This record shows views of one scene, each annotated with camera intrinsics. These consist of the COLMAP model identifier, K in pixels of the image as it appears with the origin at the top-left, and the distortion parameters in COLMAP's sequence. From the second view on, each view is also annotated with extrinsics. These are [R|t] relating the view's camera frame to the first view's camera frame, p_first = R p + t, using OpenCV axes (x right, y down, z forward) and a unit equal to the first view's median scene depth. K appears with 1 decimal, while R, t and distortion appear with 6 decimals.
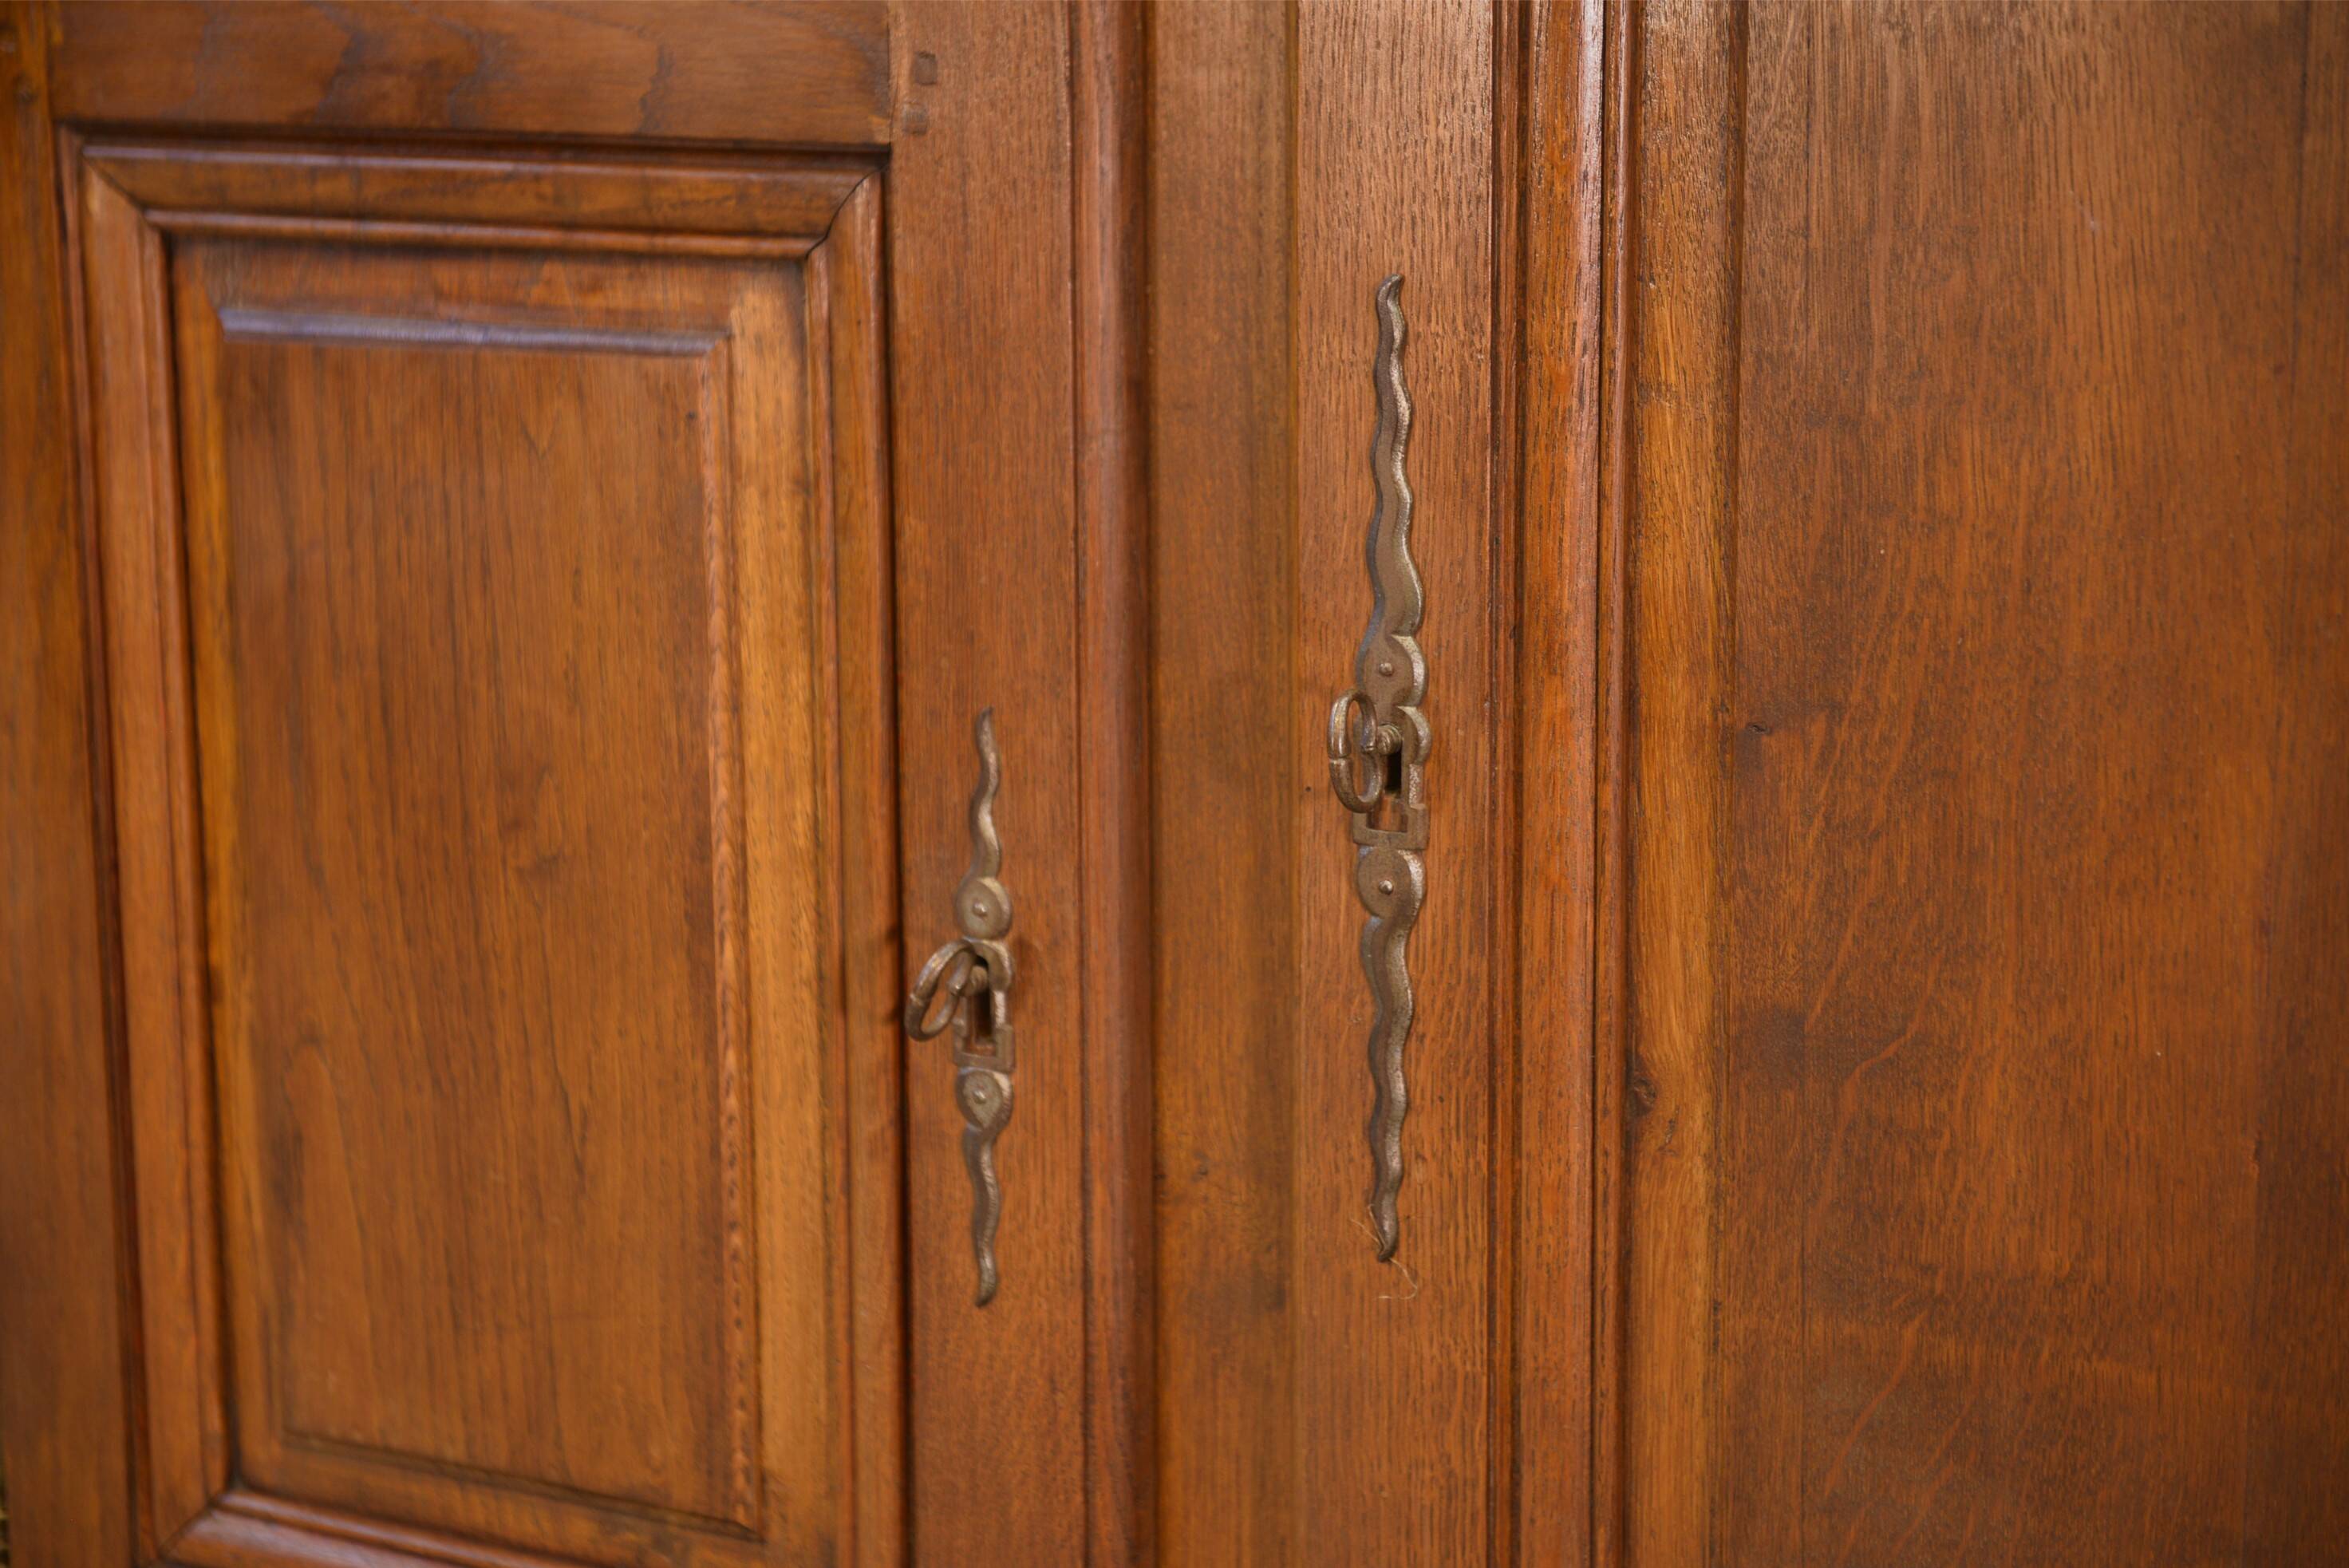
lens RADIAL K [[4449.5, 0, 1185.7], [0, 4449.5, 777.8], [0, 0, 1]] dist [0.130956, -0.358404]
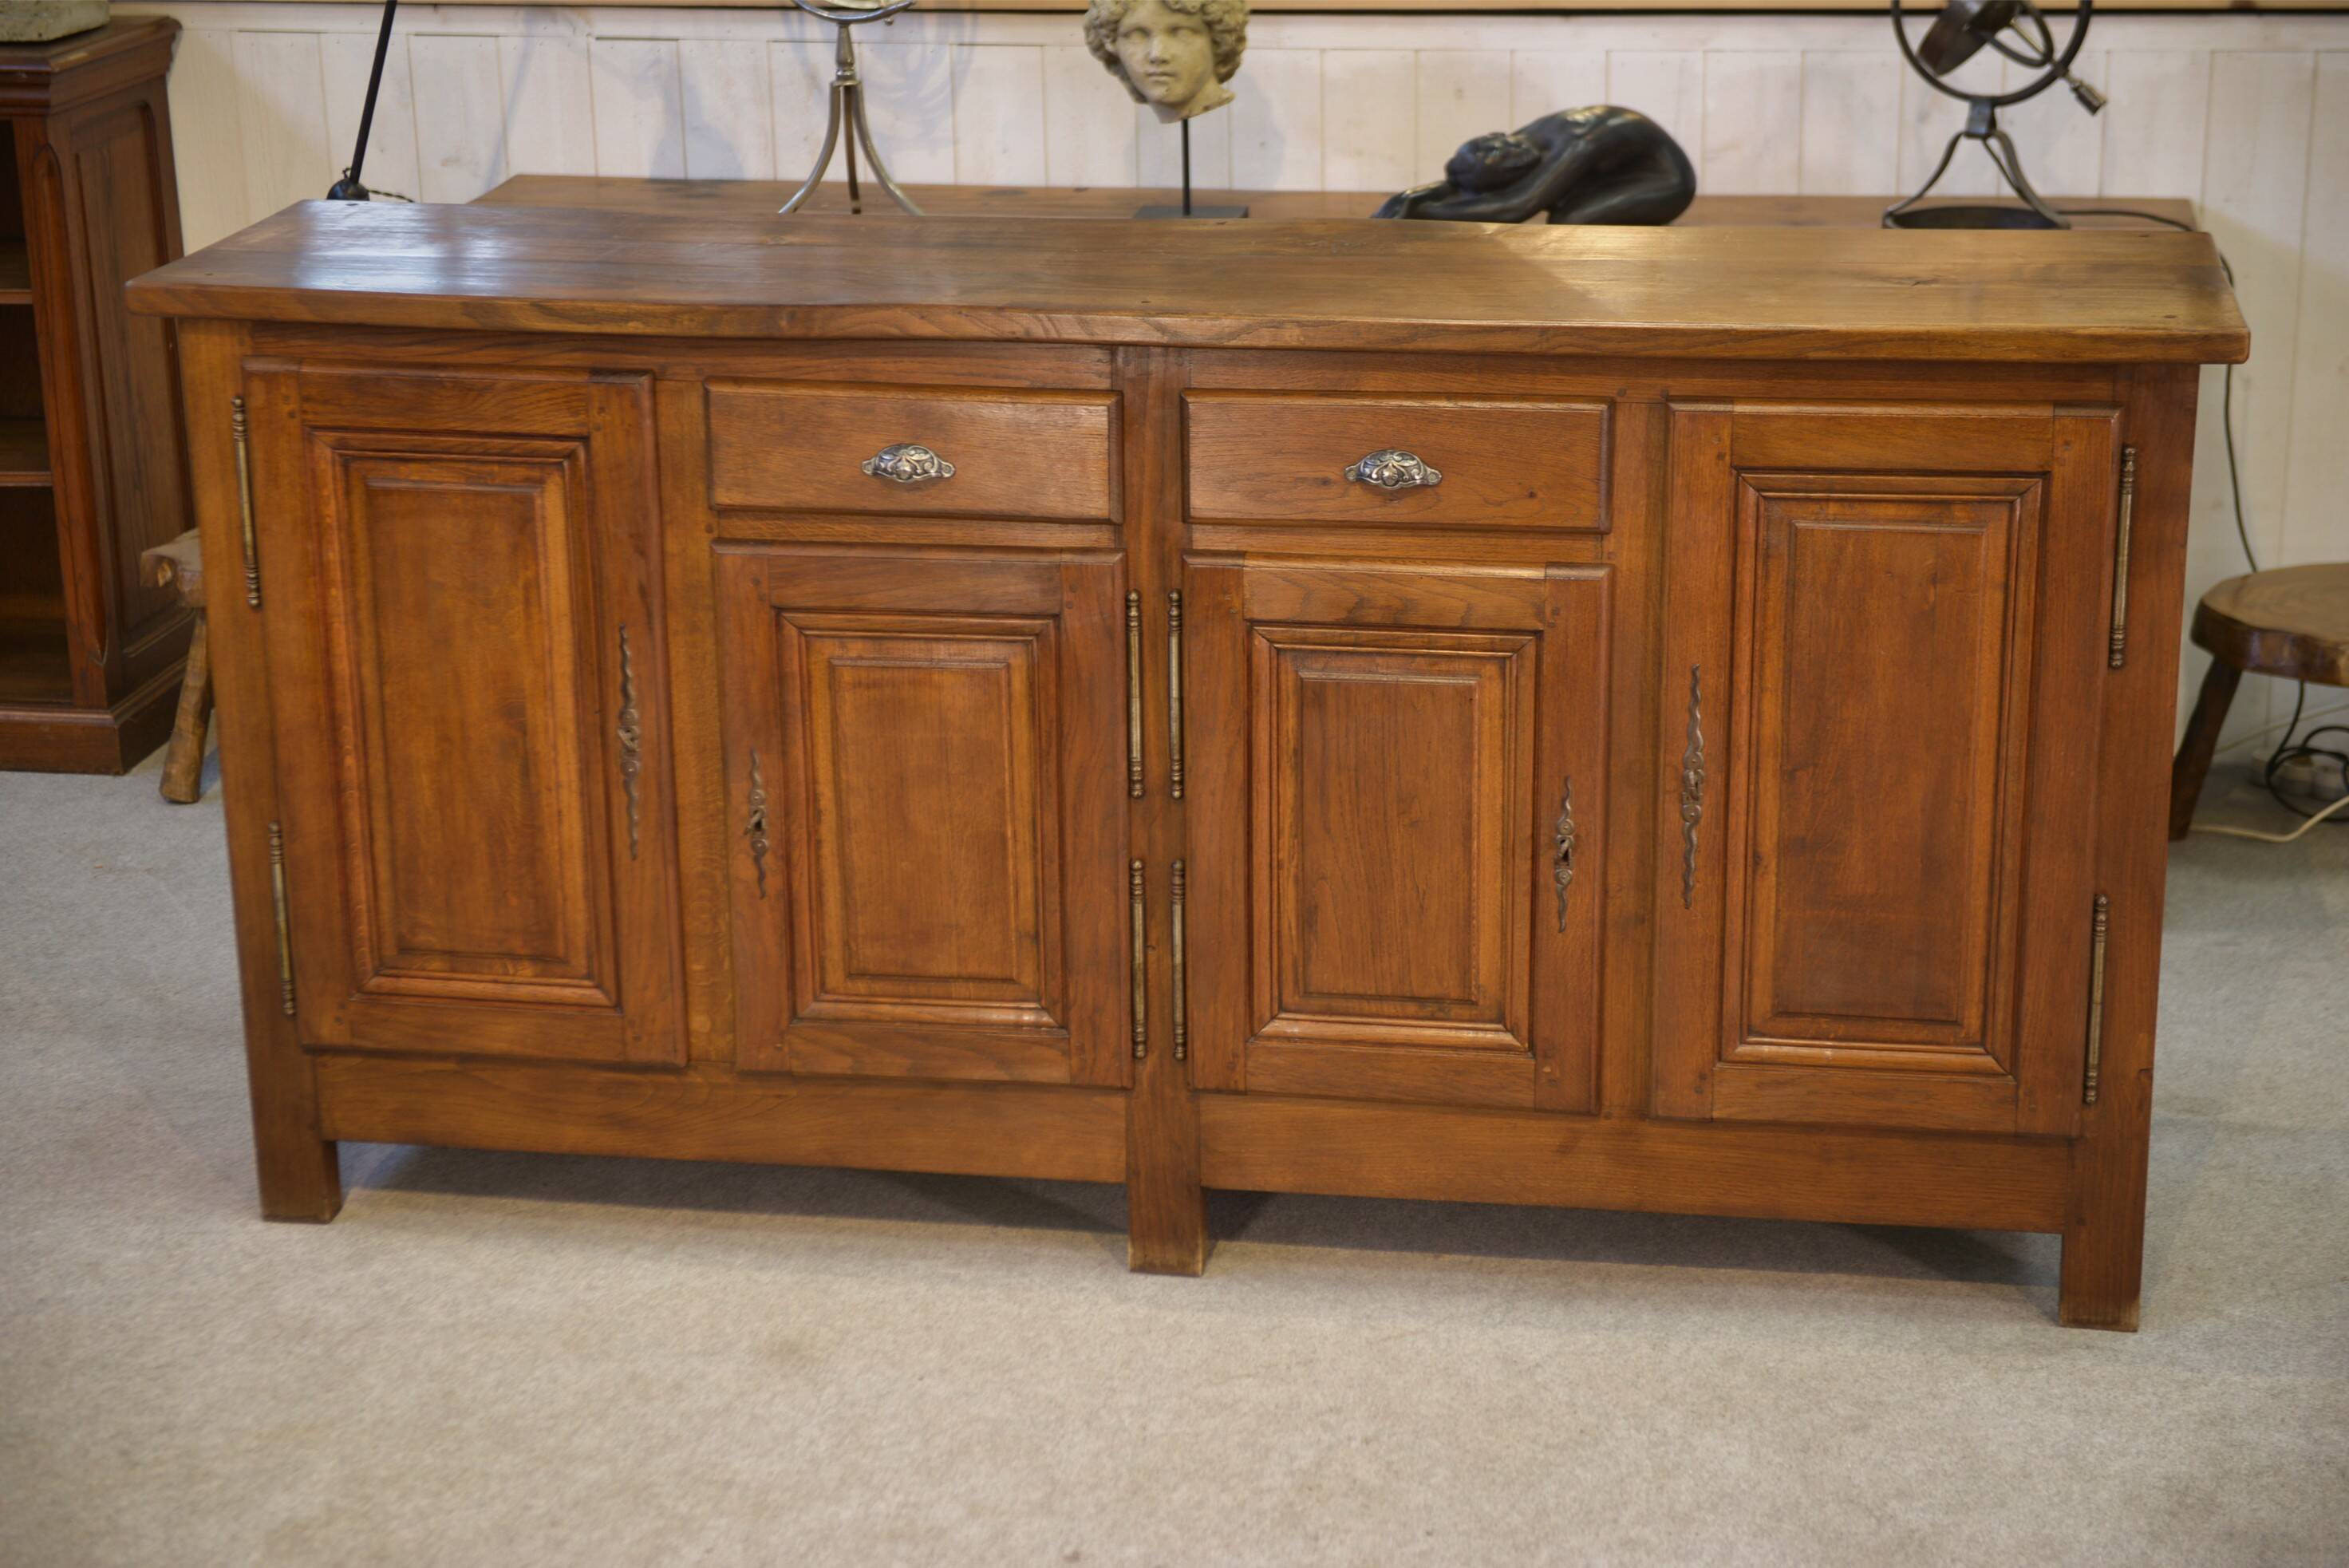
lens RADIAL K [[4083.5, 0, 1174.3], [0, 4083.5, 780.5], [0, 0, 1]] dist [0.144325, -0.161845]
pose [[0.933471, -0.114817, 0.339779, -1.509892], [0.072223, 0.988142, 0.135494, -0.496455], [-0.351307, -0.101939, 0.930694, -2.058523]]
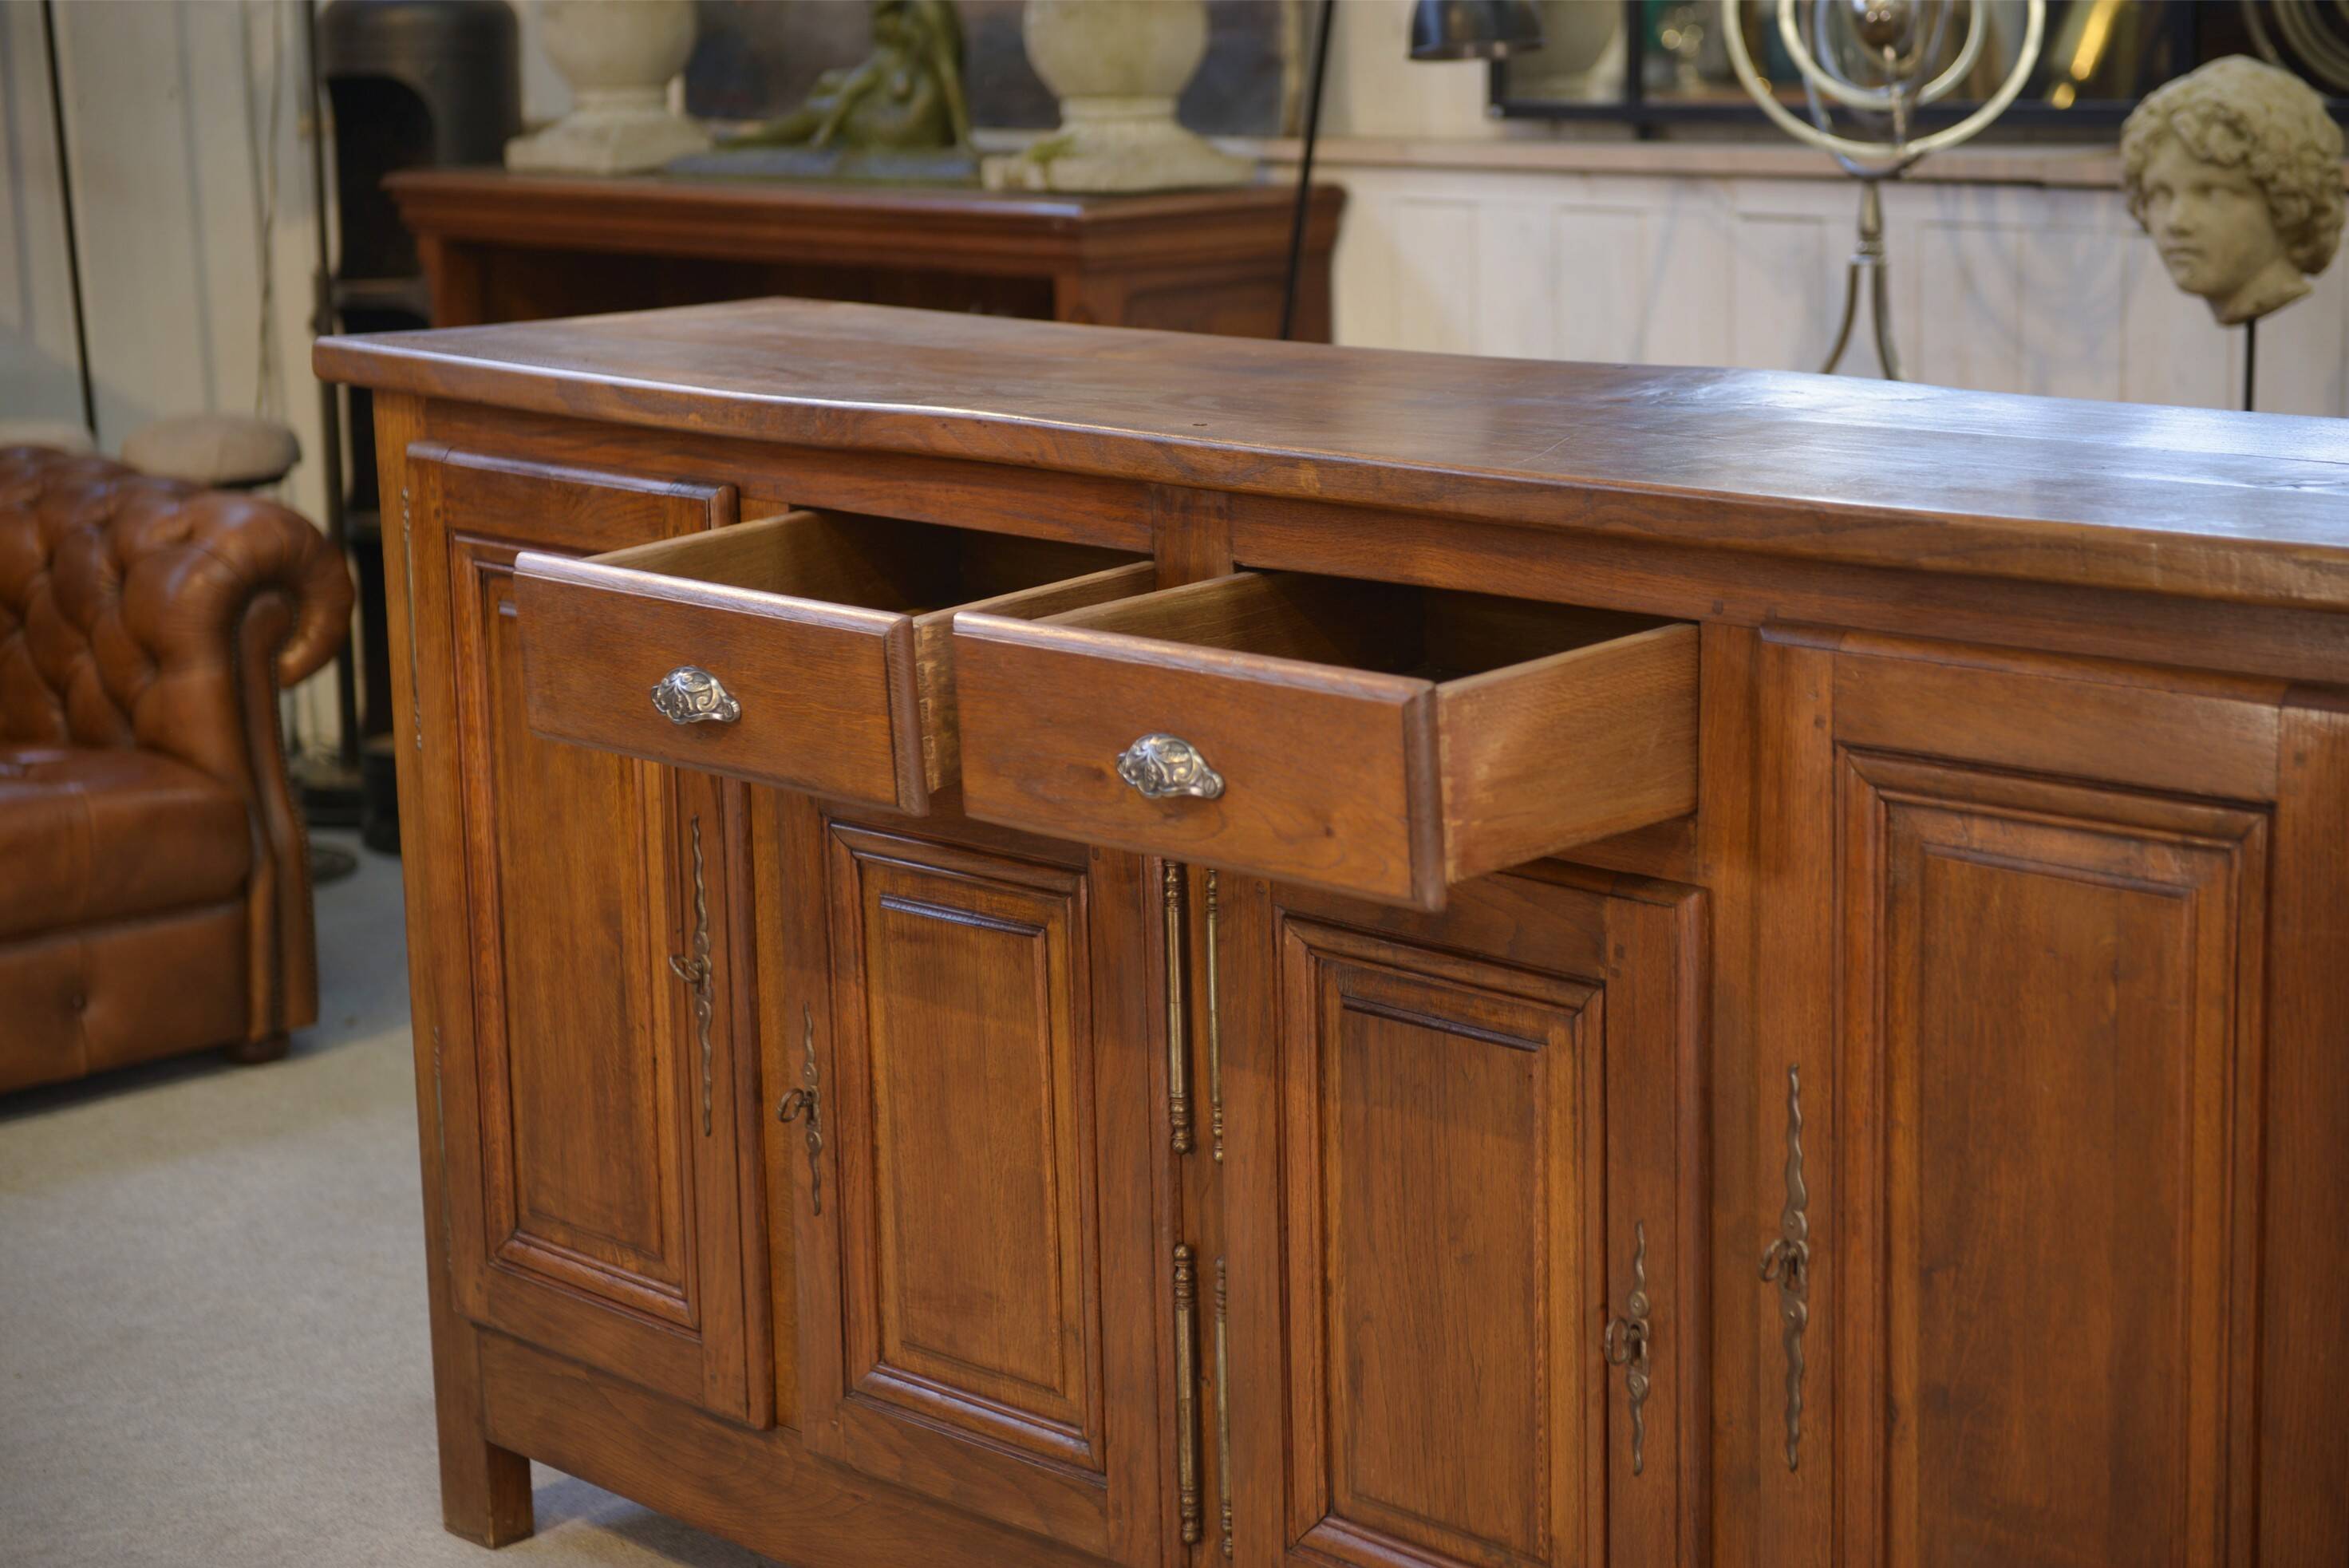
lens RADIAL K [[4449.5, 0, 1185.7], [0, 4449.5, 777.8], [0, 0, 1]] dist [0.130956, -0.358404]
pose [[0.957830, 0.041139, -0.284376, 0.379134], [-0.038493, 0.999148, 0.014889, -0.268518], [0.284746, -0.003315, 0.958597, -1.291111]]
